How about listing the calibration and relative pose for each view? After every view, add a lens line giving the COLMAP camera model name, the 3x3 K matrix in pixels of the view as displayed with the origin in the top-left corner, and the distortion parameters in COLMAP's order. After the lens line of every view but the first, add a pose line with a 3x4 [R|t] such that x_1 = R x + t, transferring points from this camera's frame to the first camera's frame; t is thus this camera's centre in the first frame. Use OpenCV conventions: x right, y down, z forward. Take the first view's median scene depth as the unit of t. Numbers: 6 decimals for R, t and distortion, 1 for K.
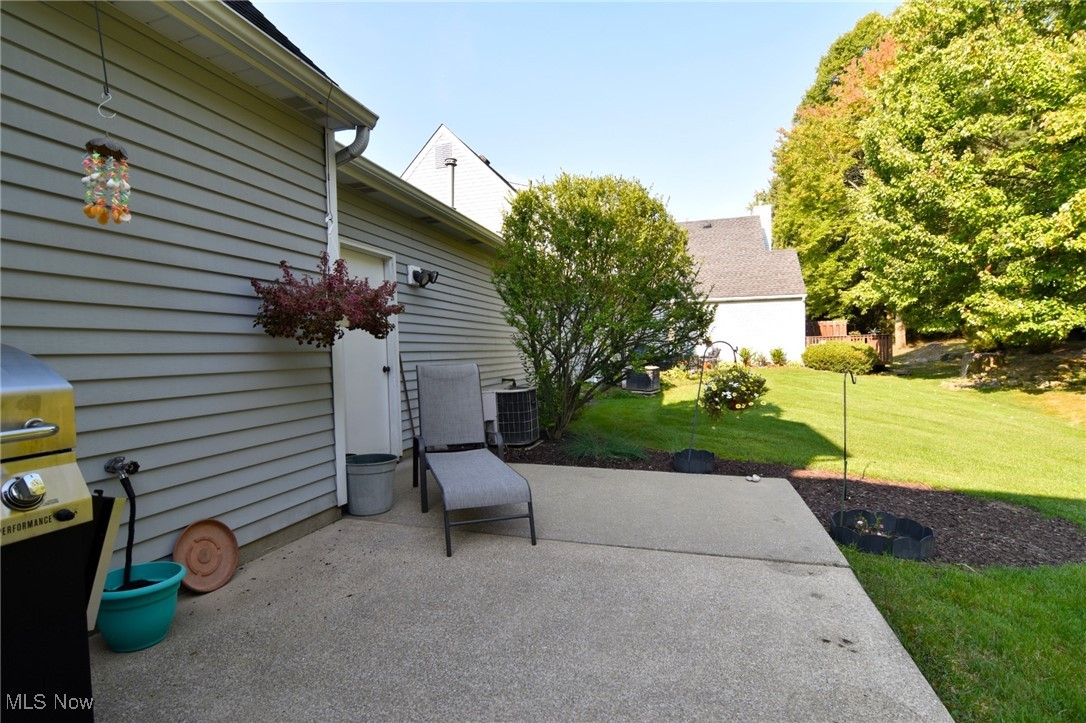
lens RADIAL K [[526.8, 0, 545.7], [0, 526.8, 365.2], [0, 0, 1]] dist [-0.011385, -0.005247]
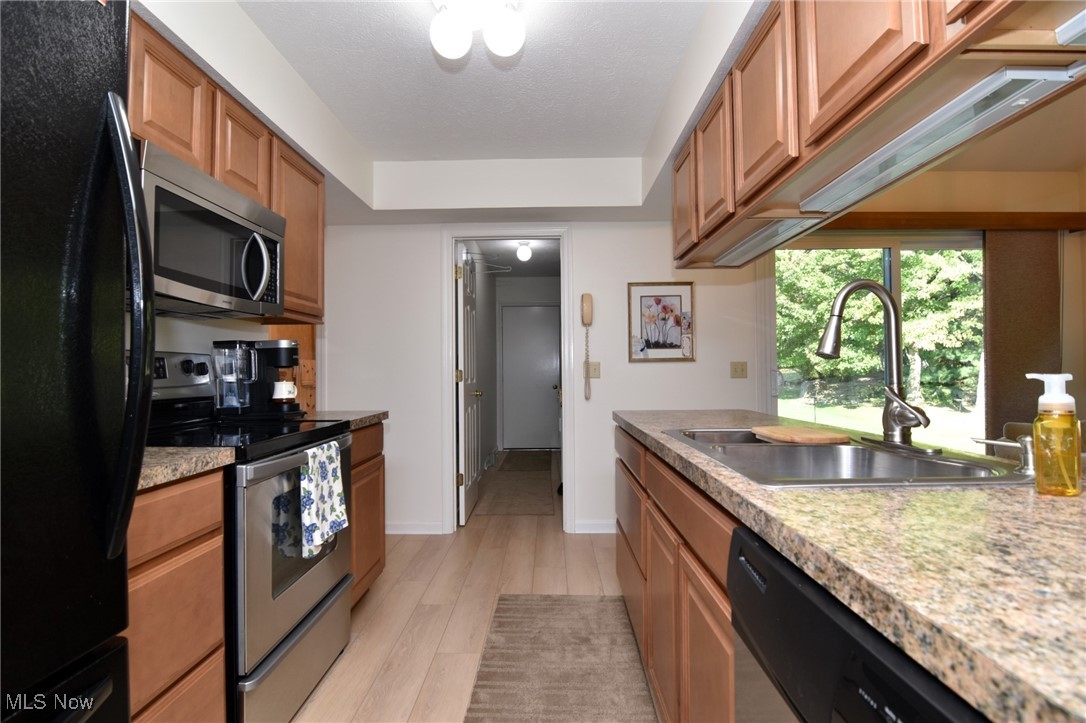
lens RADIAL K [[526.8, 0, 543.4], [0, 526.8, 359.1], [0, 0, 1]] dist [-0.011385, -0.005247]
pose [[0.965253, 0.026267, 0.259995, -0.367174], [-0.013264, 0.998578, -0.051643, 0.001629], [-0.260982, 0.046400, 0.964228, -0.290277]]
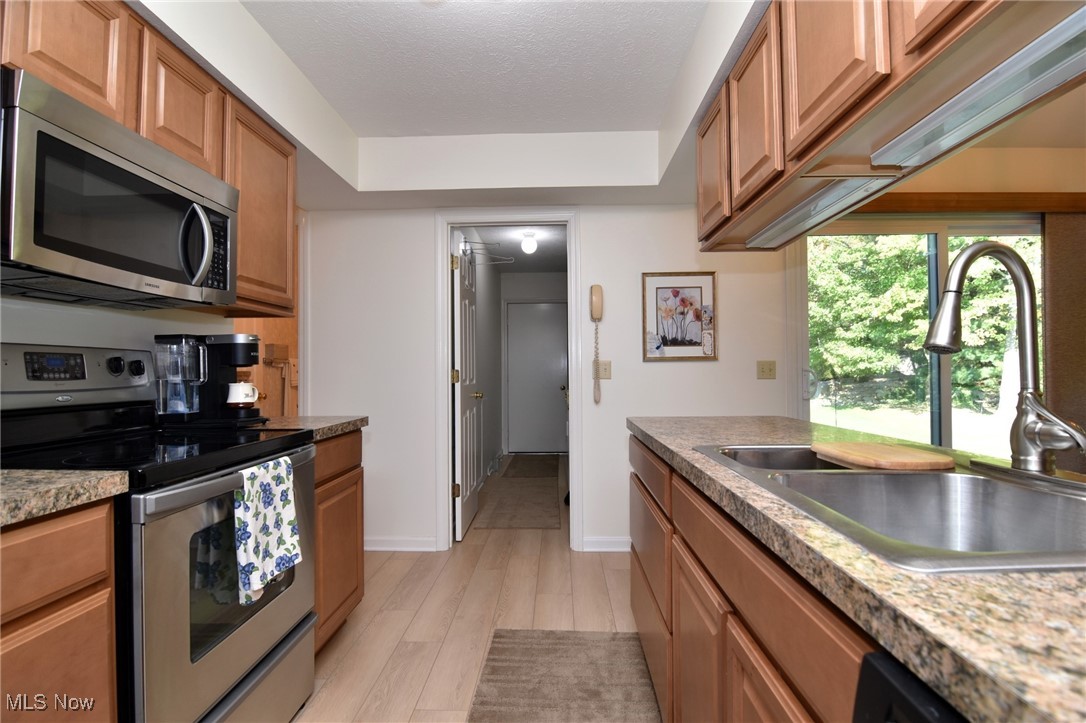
lens RADIAL K [[526.8, 0, 542.4], [0, 526.8, 358.7], [0, 0, 1]] dist [-0.011385, -0.005247]
pose [[0.970053, 0.026965, 0.241392, -0.356313], [-0.014708, 0.998516, -0.052433, 0.000780], [-0.242448, 0.047313, 0.969010, -0.259762]]
